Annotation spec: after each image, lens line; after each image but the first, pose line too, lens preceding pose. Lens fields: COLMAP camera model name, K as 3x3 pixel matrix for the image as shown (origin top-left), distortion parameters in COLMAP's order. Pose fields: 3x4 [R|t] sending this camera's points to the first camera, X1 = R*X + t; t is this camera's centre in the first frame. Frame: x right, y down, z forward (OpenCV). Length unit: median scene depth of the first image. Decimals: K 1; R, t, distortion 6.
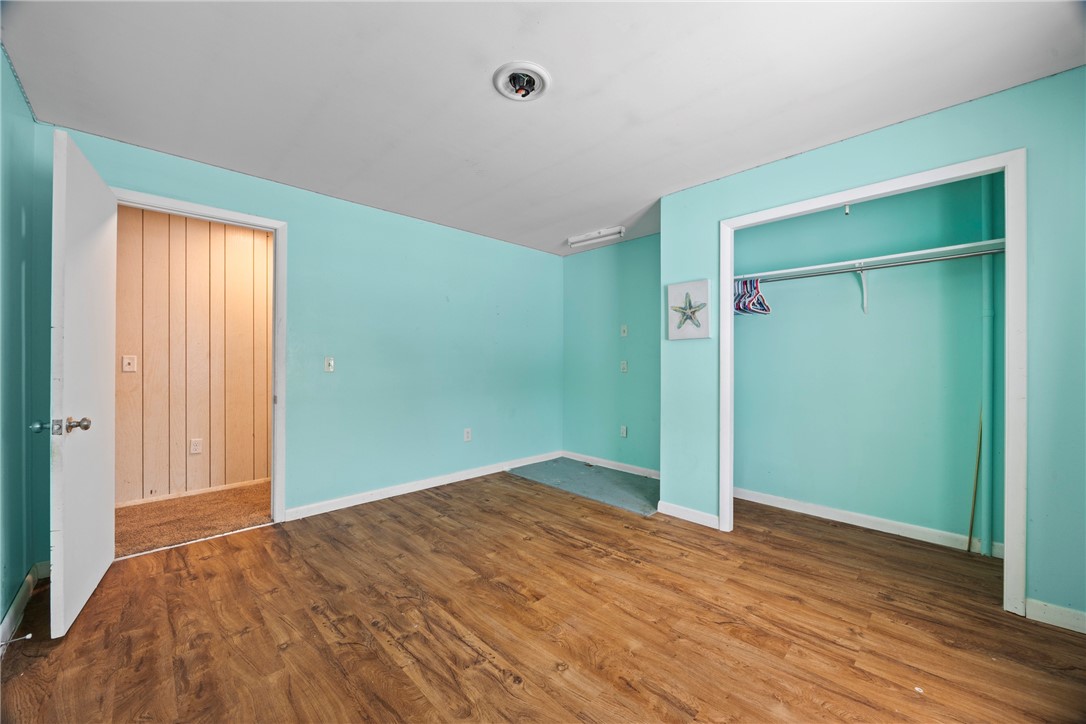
lens RADIAL K [[422.5, 0, 549.1], [0, 422.5, 363.6], [0, 0, 1]] dist [0.000842, 0.000149]
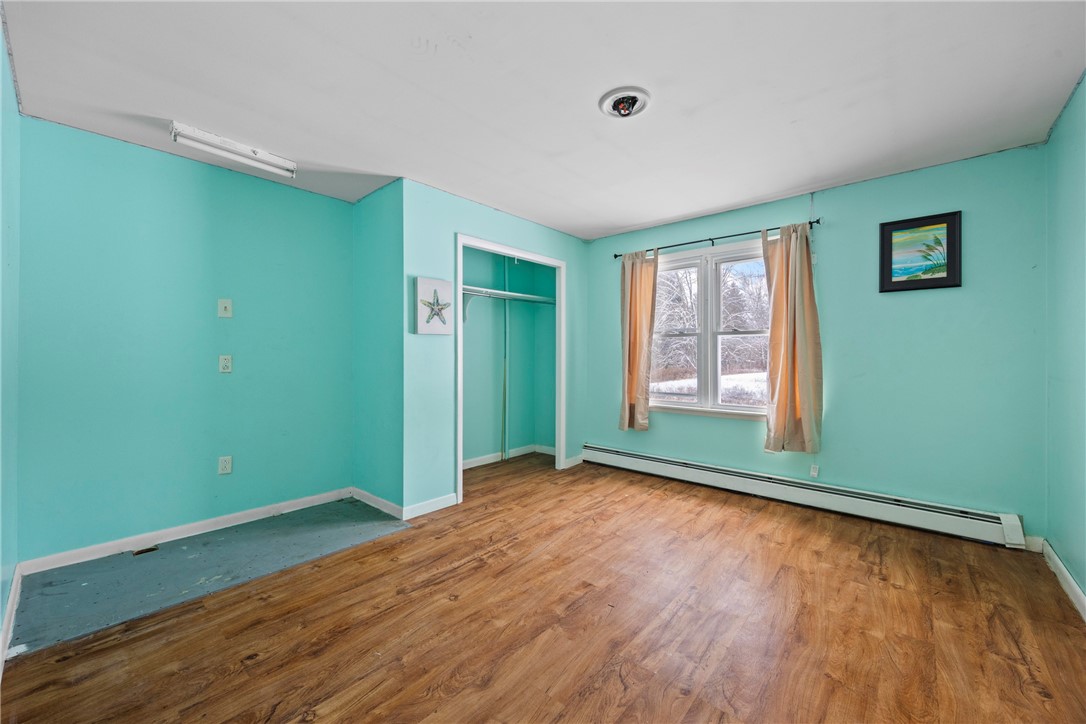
lens RADIAL K [[422.5, 0, 547.4], [0, 422.5, 358.3], [0, 0, 1]] dist [0.000842, 0.000149]
pose [[-0.080906, -0.004589, 0.996711, -0.818308], [0.003135, 0.999983, 0.004858, -0.005015], [-0.996717, 0.003517, -0.080891, 0.921876]]
